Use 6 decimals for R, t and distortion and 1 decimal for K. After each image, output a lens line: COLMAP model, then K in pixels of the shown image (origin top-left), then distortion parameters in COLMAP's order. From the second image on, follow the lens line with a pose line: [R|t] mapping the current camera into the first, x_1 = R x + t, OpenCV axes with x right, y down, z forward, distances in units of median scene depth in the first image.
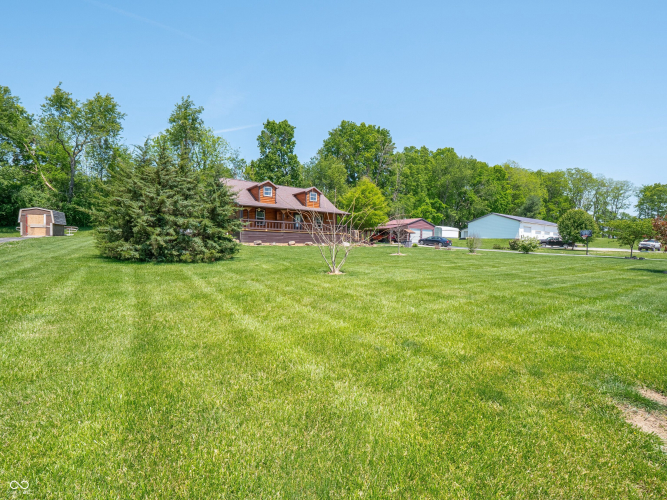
lens RADIAL K [[329.3, 0, 339.5], [0, 329.3, 245.1], [0, 0, 1]] dist [-0.013346, -0.004778]
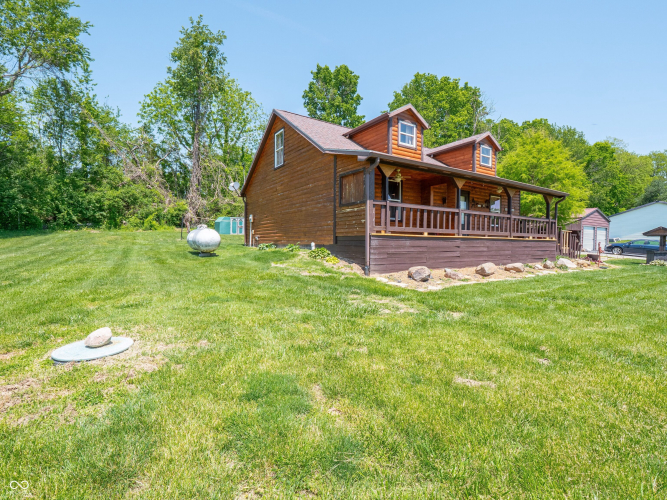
lens RADIAL K [[329.3, 0, 328.5], [0, 329.3, 252.8], [0, 0, 1]] dist [-0.013346, -0.004778]
pose [[0.997854, -0.011510, -0.064453, -0.174009], [0.012873, 0.999701, 0.020774, -0.018866], [0.064194, -0.021559, 0.997705, 0.363881]]
